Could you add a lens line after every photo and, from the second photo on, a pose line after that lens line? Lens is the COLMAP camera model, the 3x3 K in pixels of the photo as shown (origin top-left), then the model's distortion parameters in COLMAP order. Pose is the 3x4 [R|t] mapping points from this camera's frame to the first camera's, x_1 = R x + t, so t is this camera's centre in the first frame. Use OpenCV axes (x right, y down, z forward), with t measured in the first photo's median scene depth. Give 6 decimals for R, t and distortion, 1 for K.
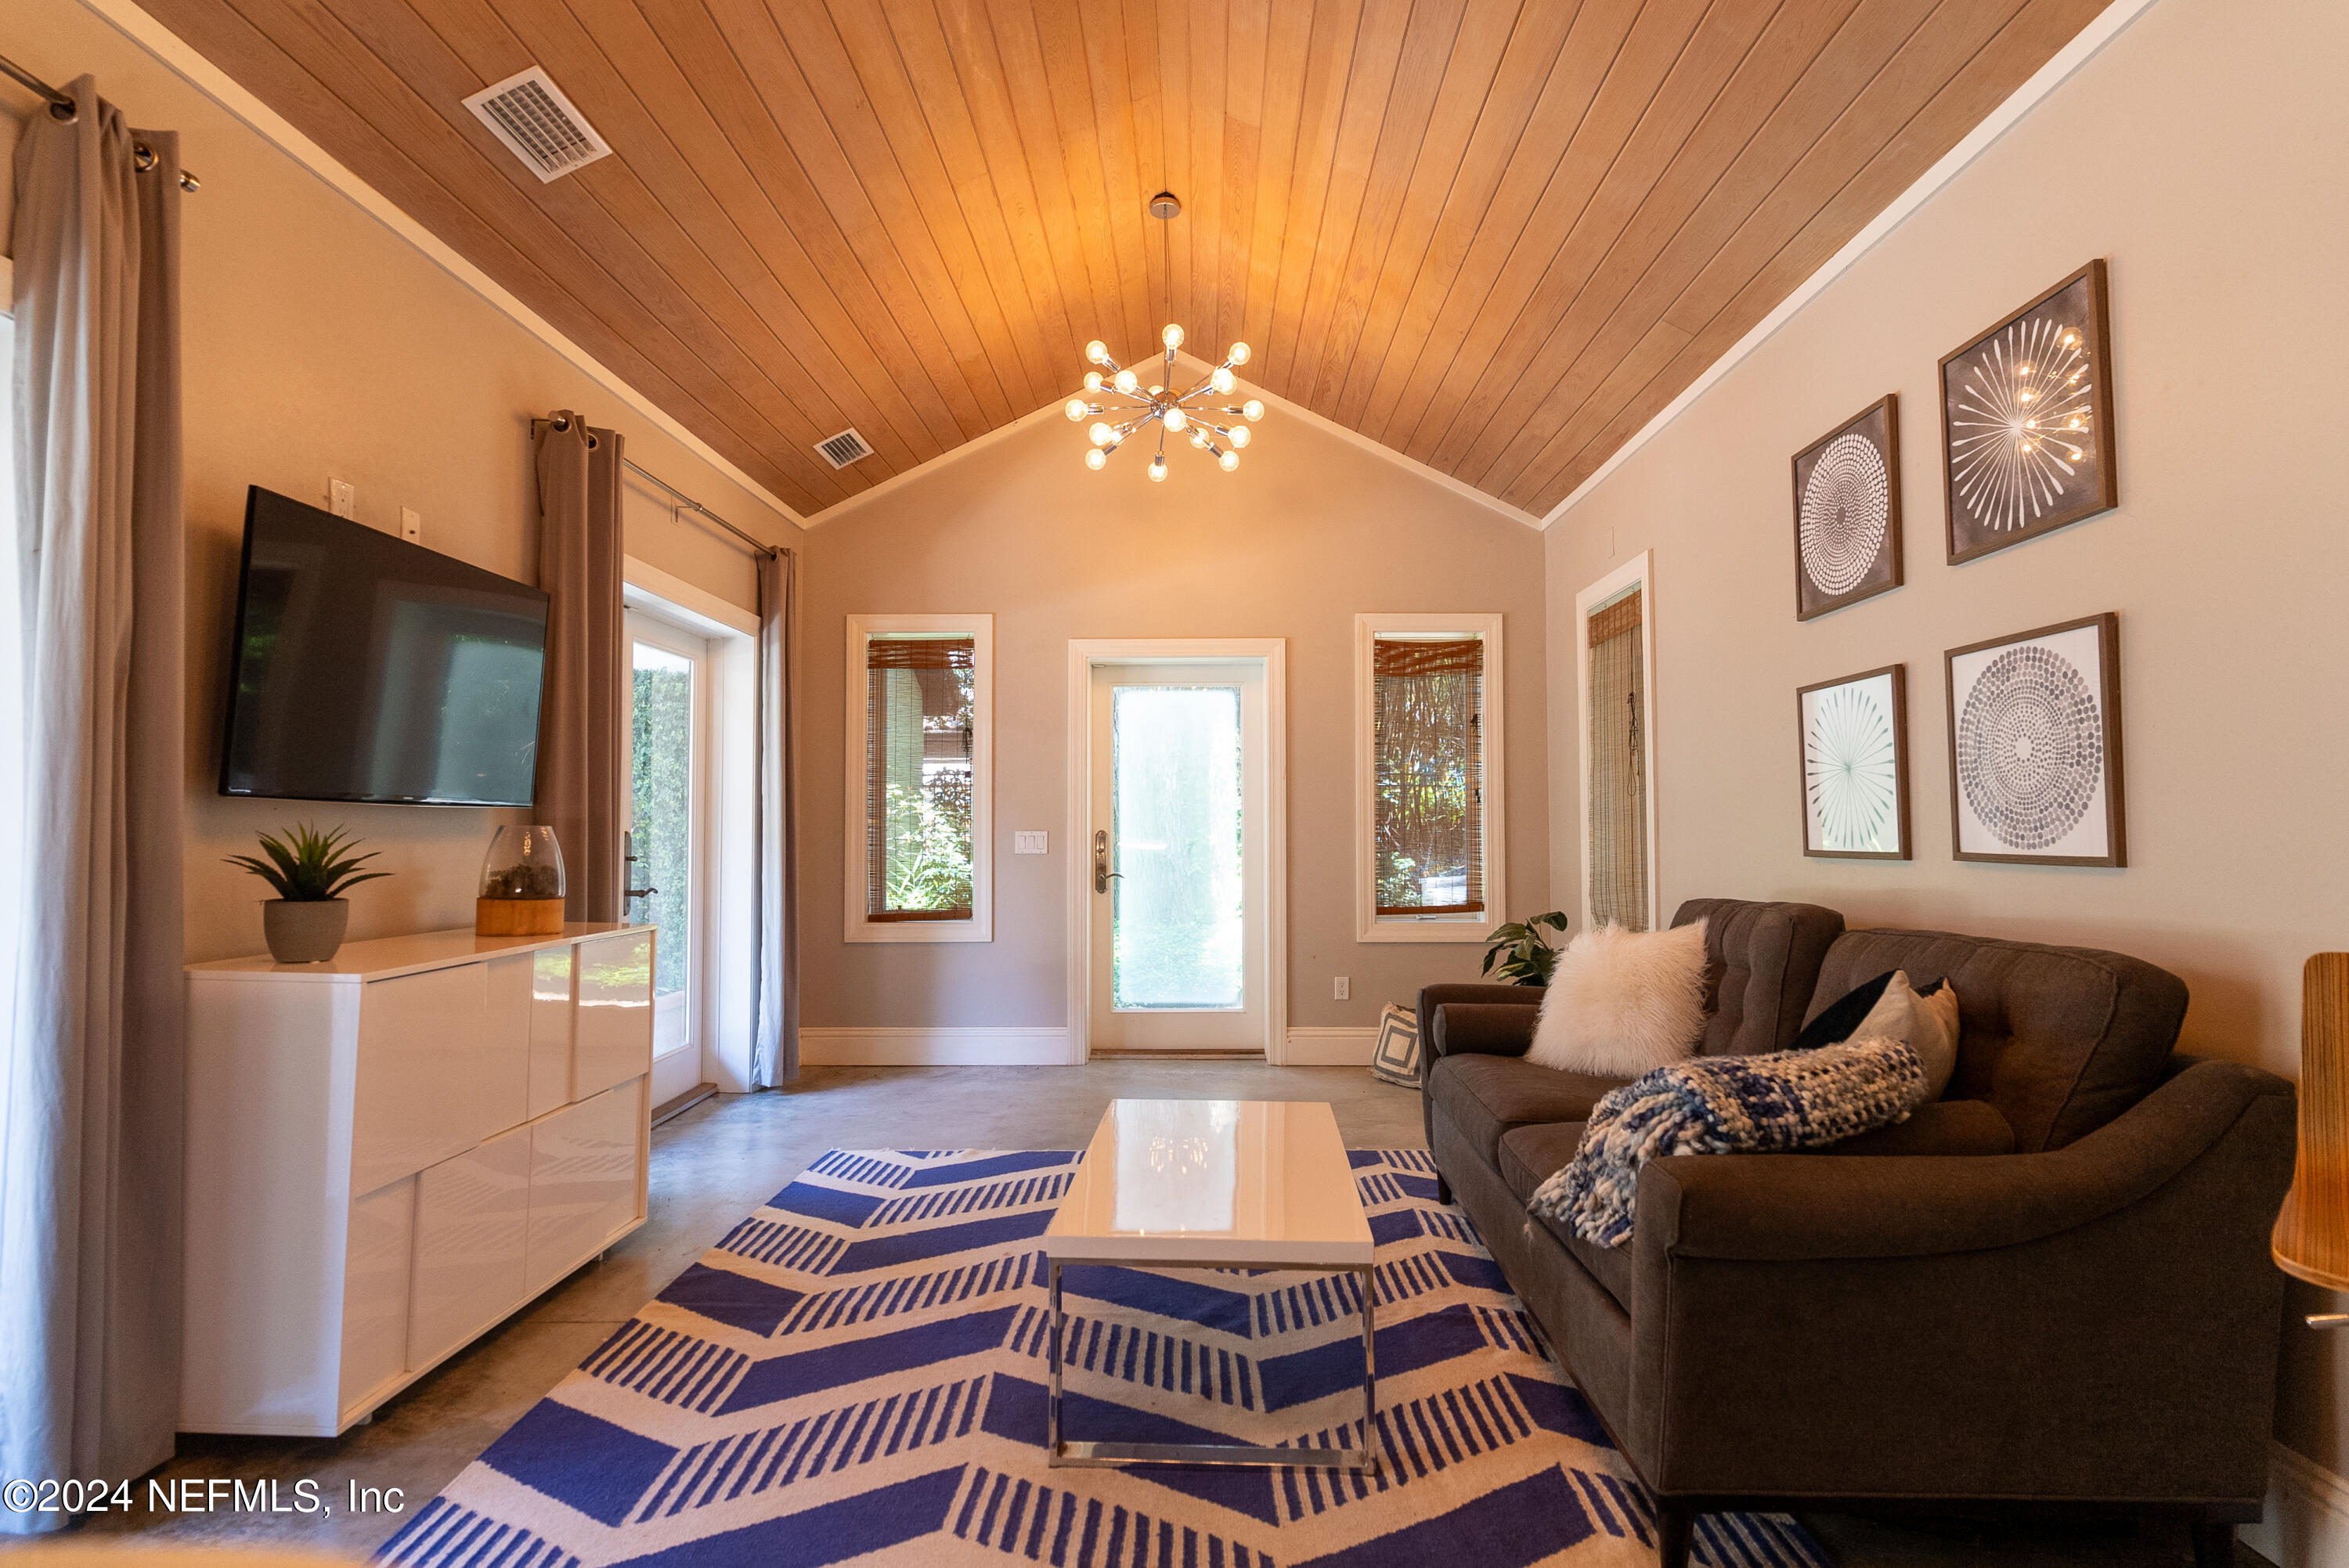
lens RADIAL K [[1115.4, 0, 1182.4], [0, 1115.4, 787.6], [0, 0, 1]] dist [-0.001666, 0.001577]
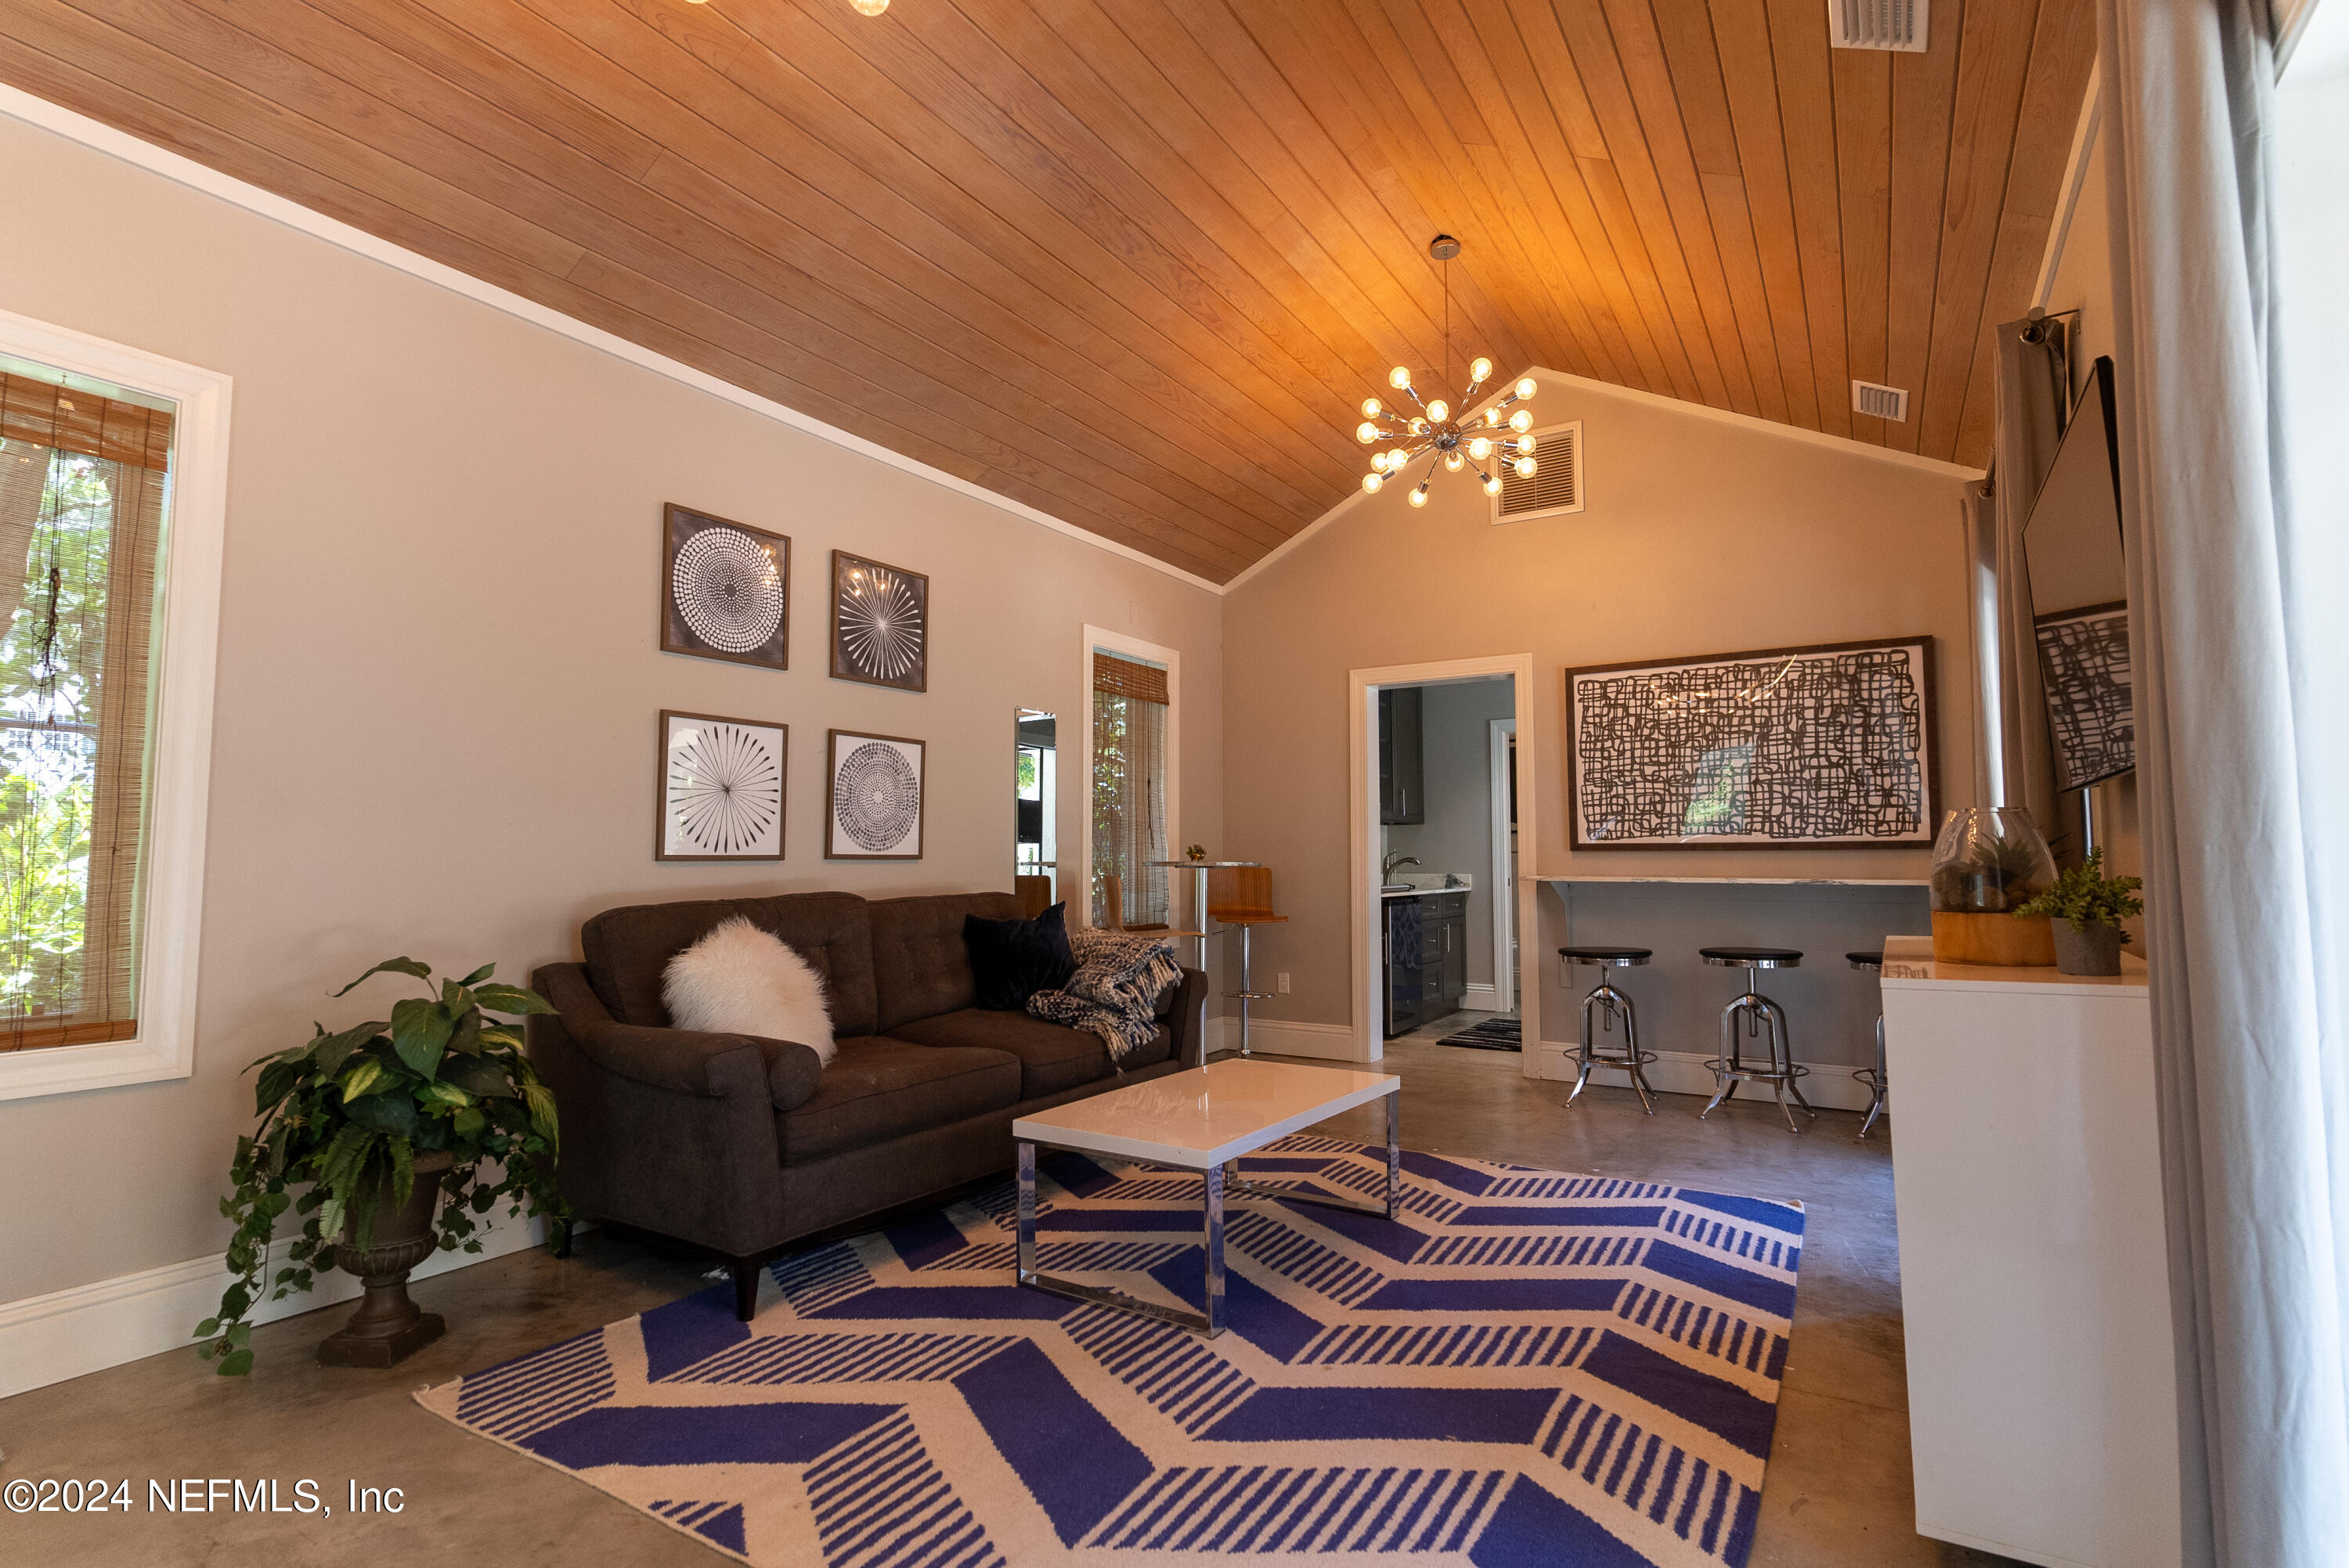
lens RADIAL K [[1115.4, 0, 1182.4], [0, 1115.4, 787.6], [0, 0, 1]] dist [-0.001666, 0.001577]
pose [[-0.847084, 0.037984, 0.530099, -0.610886], [-0.017577, 0.994895, -0.099376, 0.115972], [-0.531168, -0.093497, -0.842092, 2.137737]]
